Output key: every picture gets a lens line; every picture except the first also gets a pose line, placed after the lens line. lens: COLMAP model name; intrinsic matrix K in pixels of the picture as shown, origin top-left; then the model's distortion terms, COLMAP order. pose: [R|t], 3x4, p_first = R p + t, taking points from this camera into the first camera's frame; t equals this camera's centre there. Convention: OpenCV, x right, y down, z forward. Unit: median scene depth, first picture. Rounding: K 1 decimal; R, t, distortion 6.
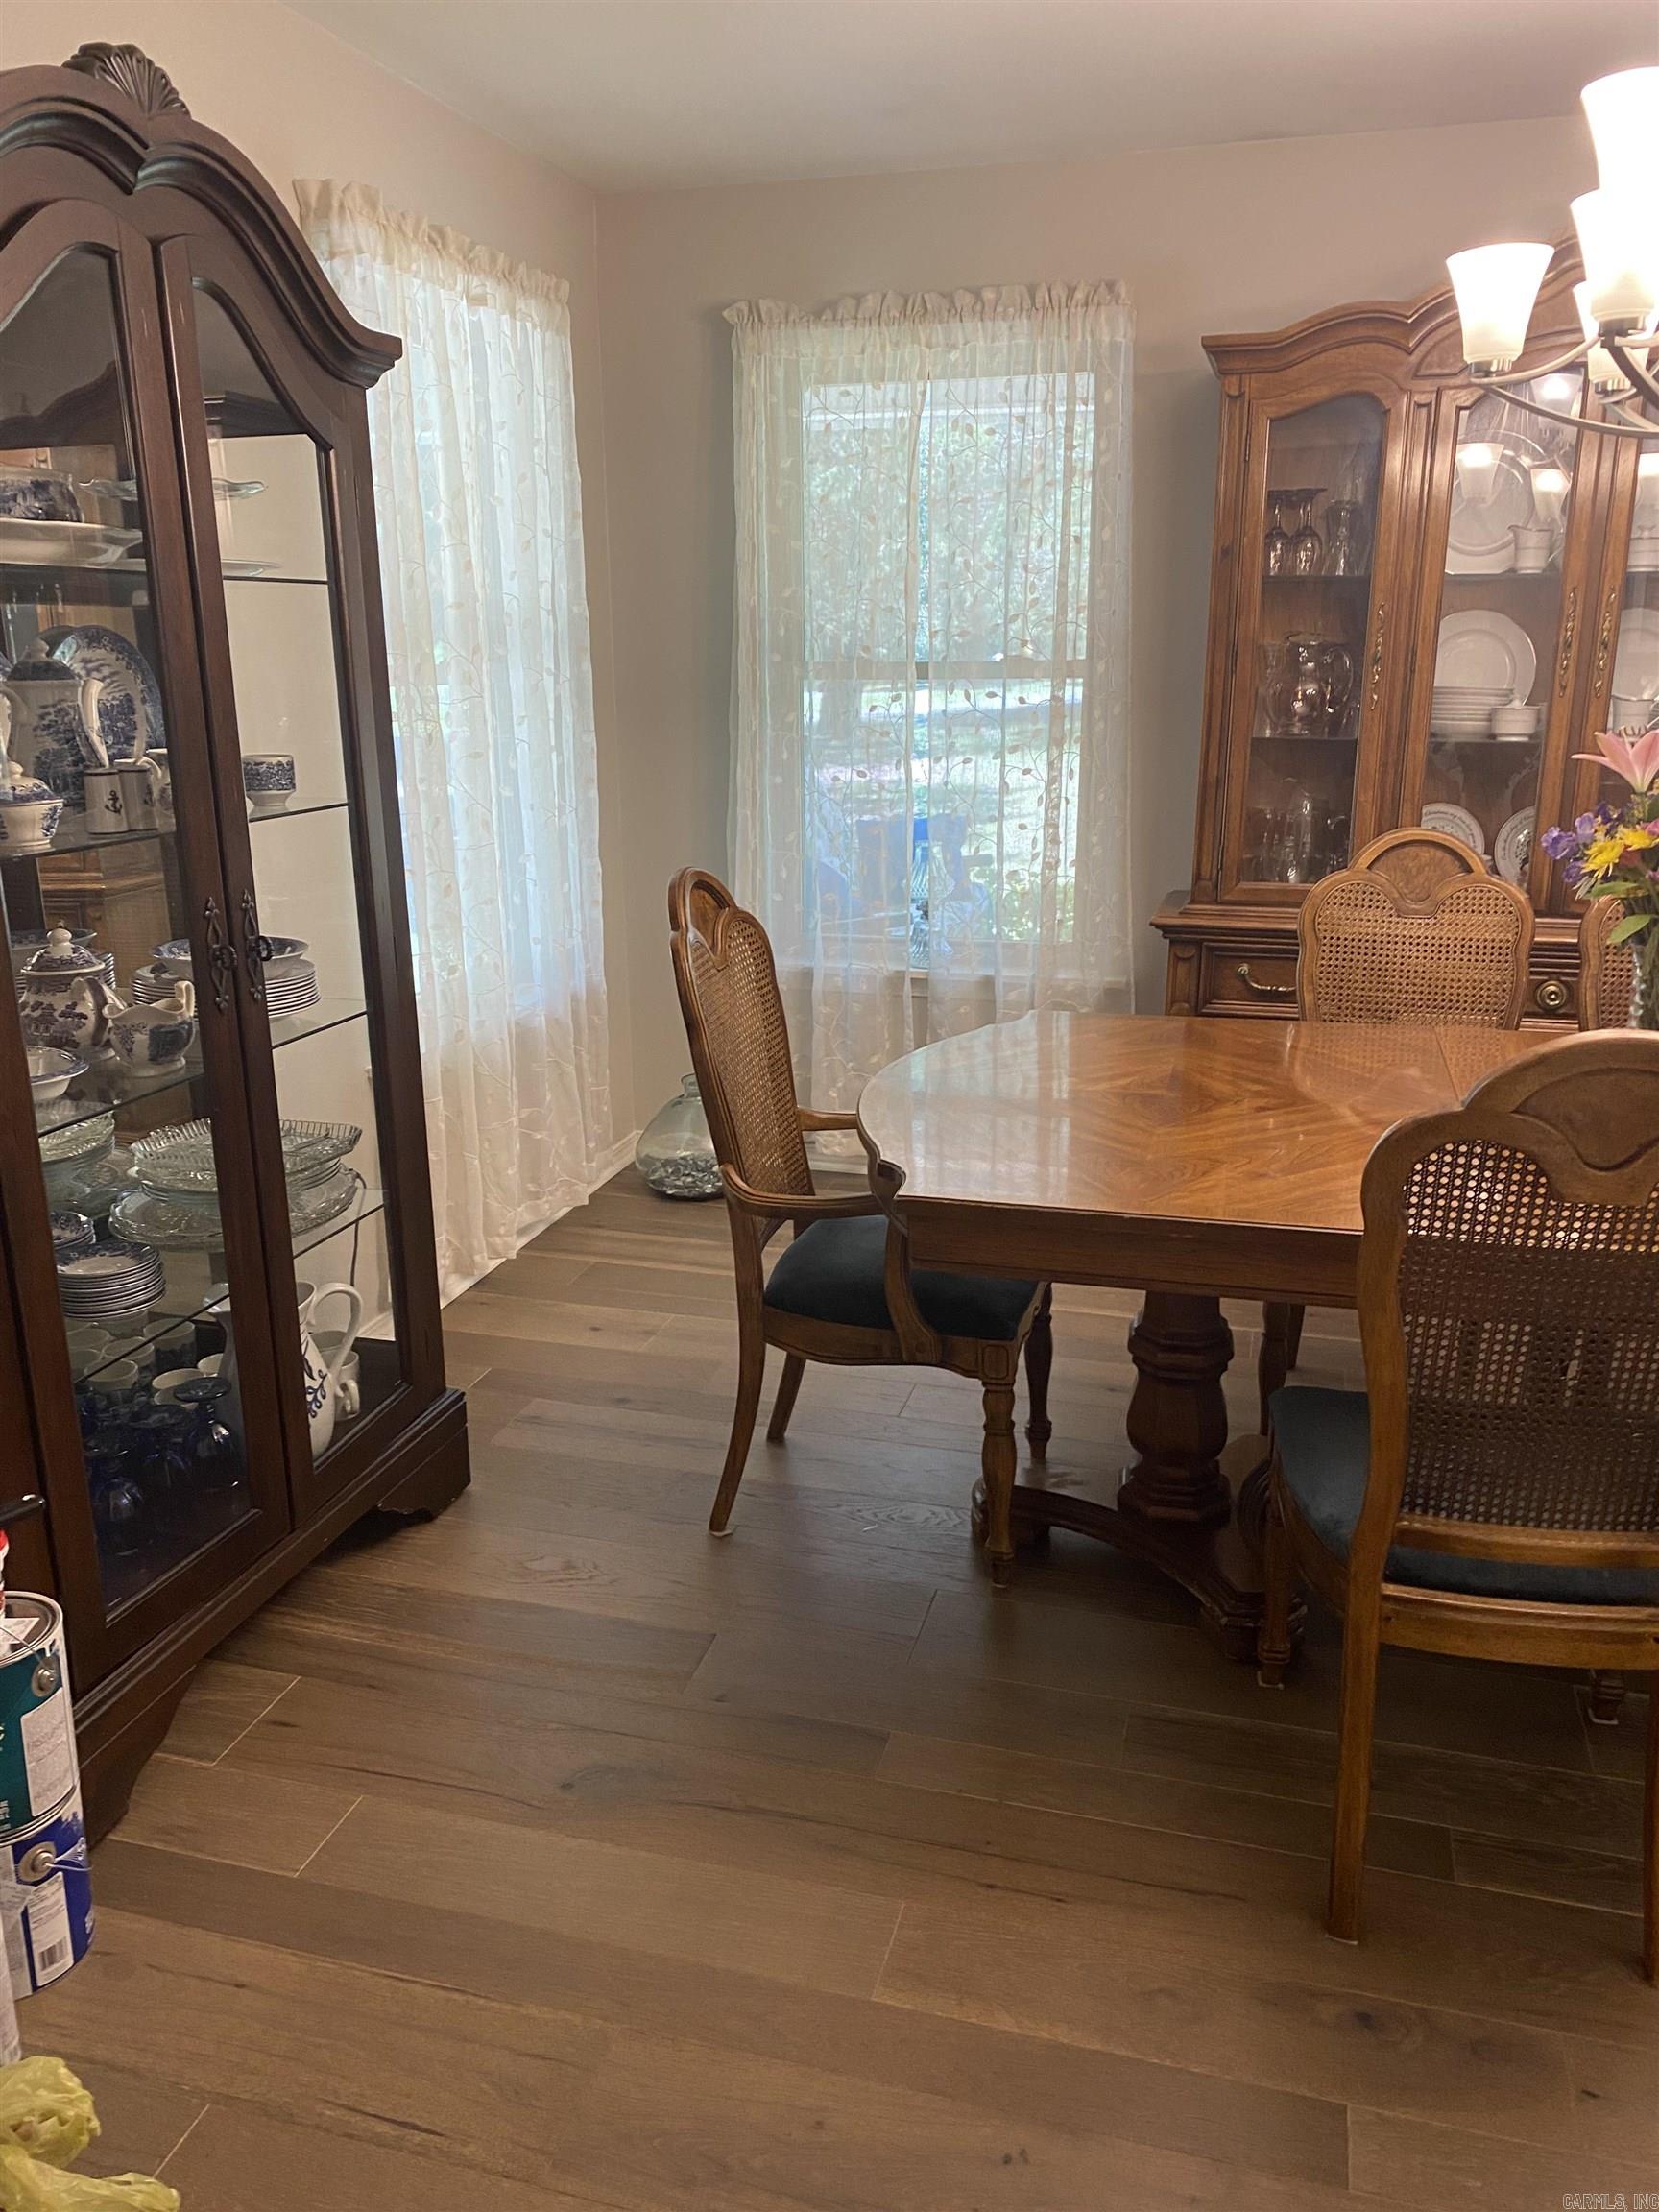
lens RADIAL K [[1674.5, 0, 787.0], [0, 1674.5, 1130.5], [0, 0, 1]] dist [0.046756, -0.061421]
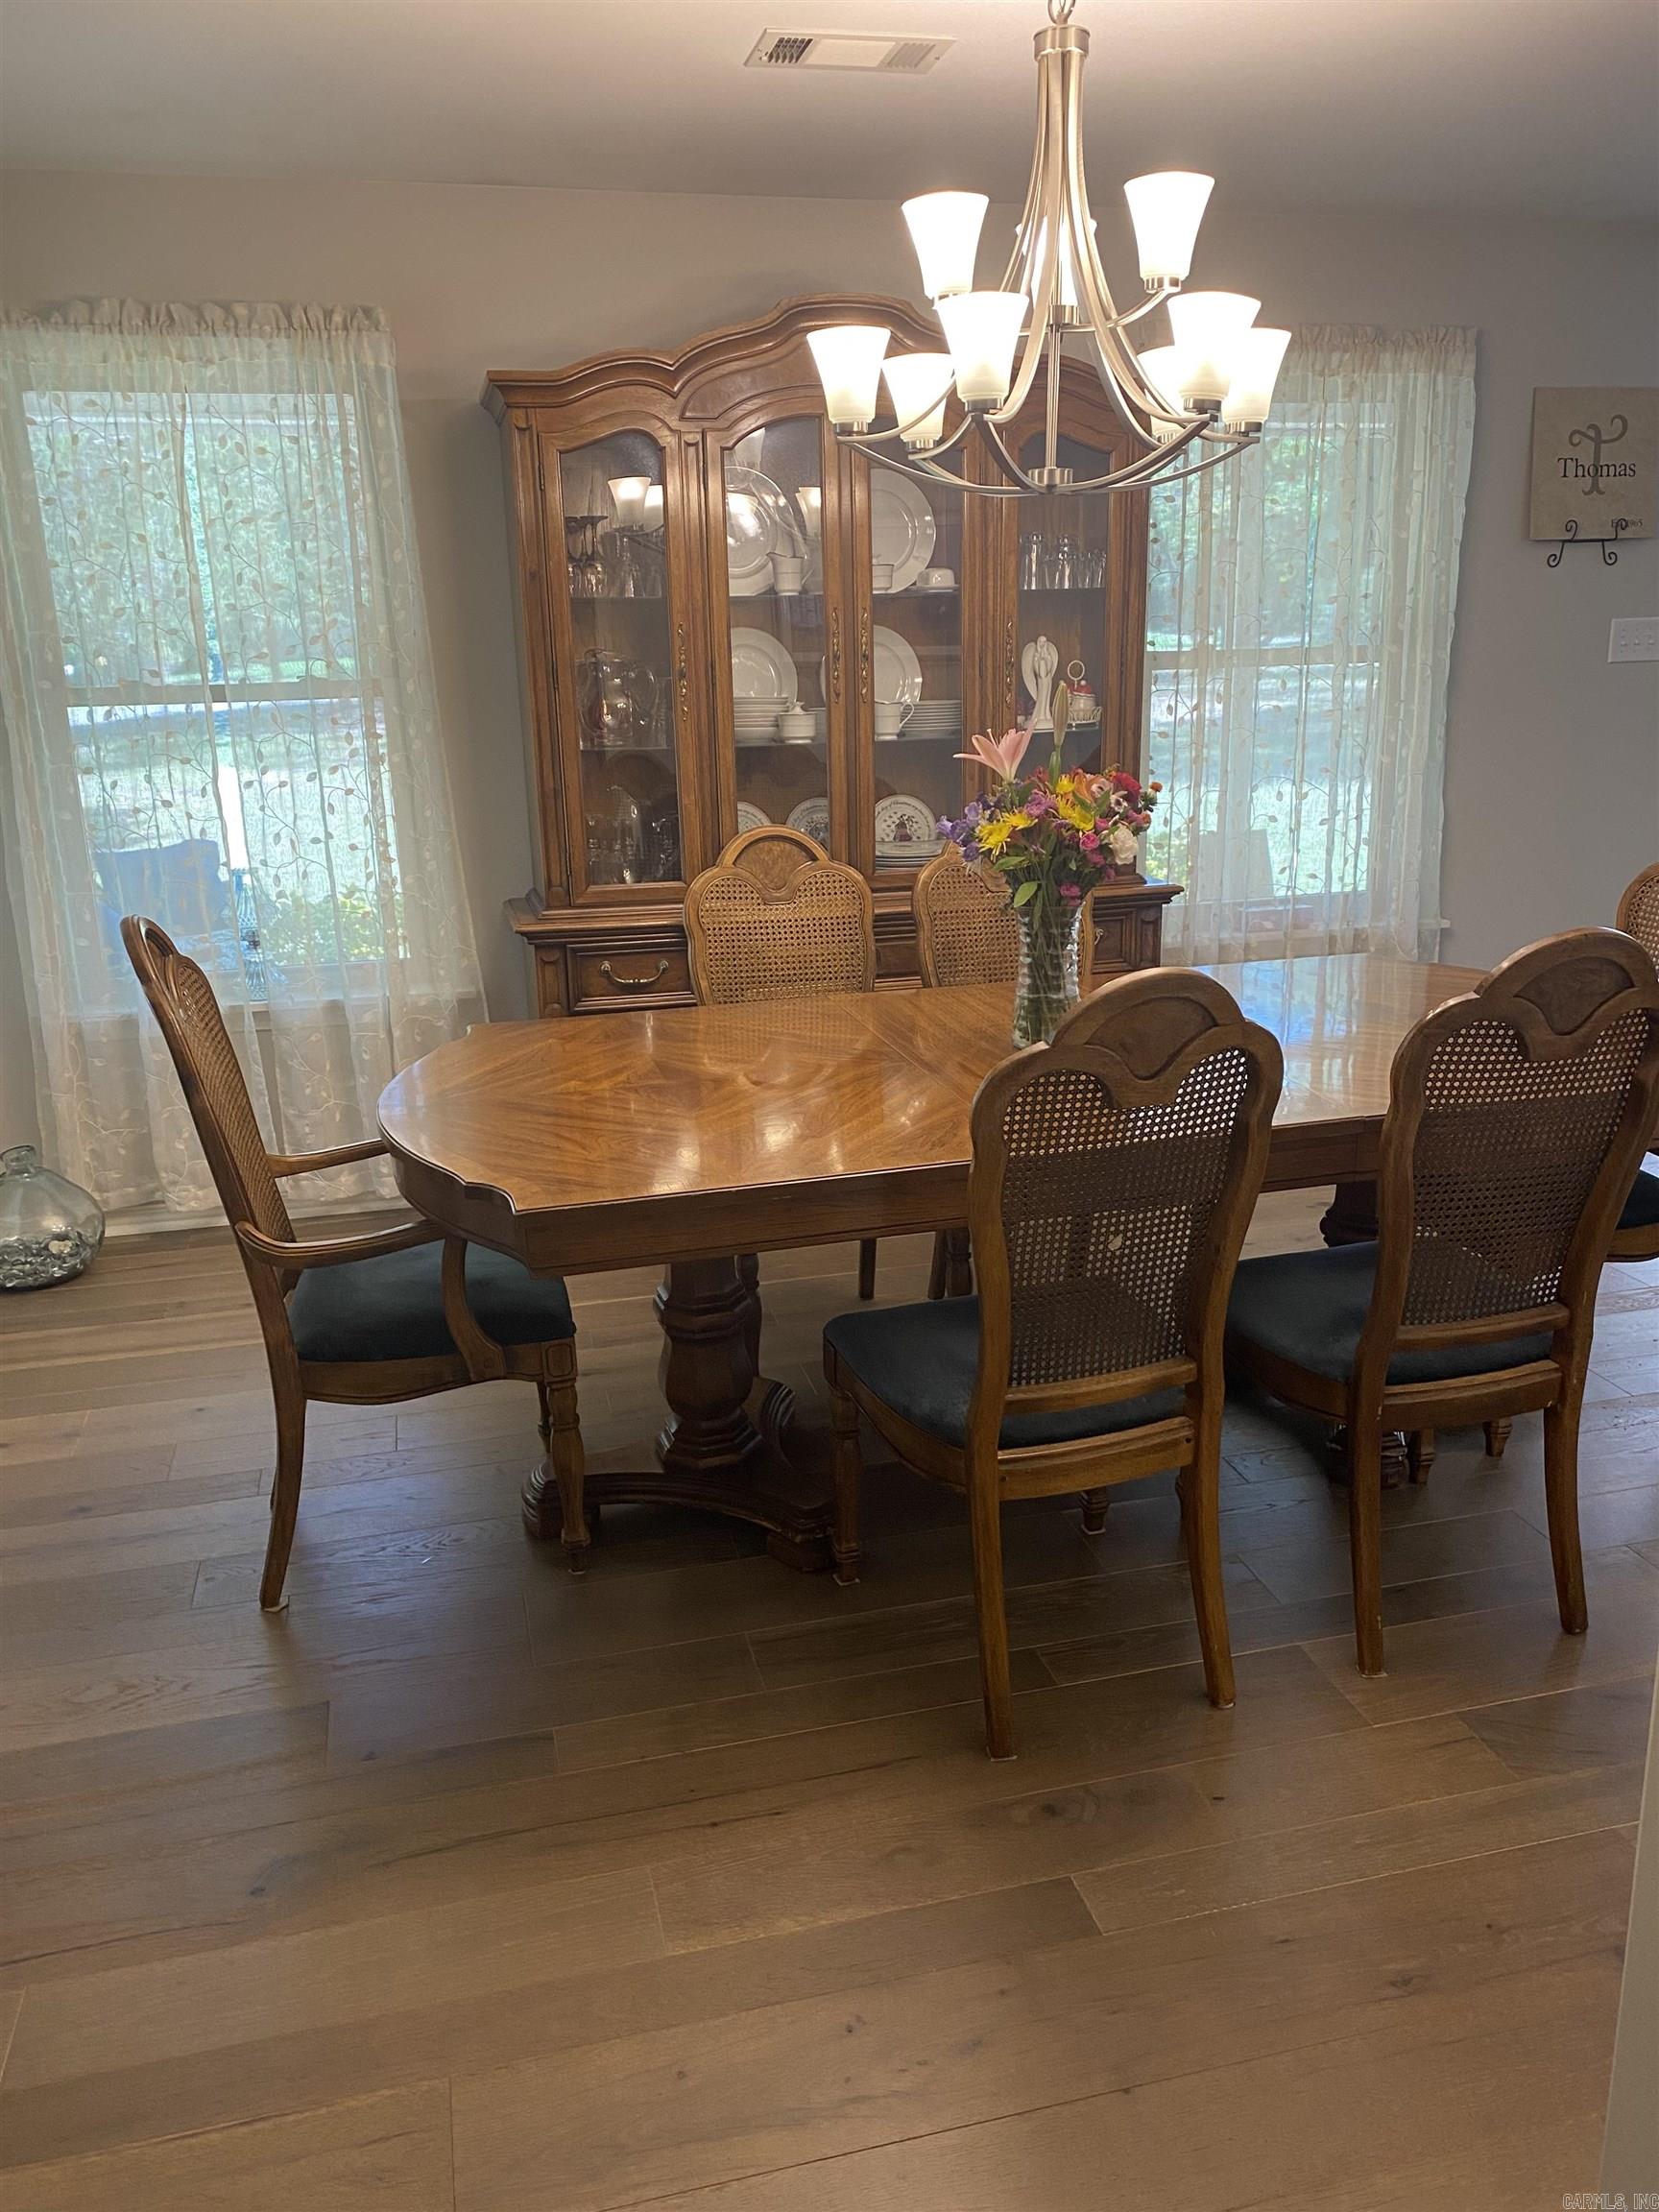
lens RADIAL K [[1674.5, 0, 832.0], [0, 1674.5, 1132.0], [0, 0, 1]] dist [0.046756, -0.061421]
pose [[0.867704, -0.156202, 0.471901, -0.134942], [0.157748, 0.986802, 0.036581, -0.008779], [-0.471387, 0.042700, 0.880892, -0.002475]]
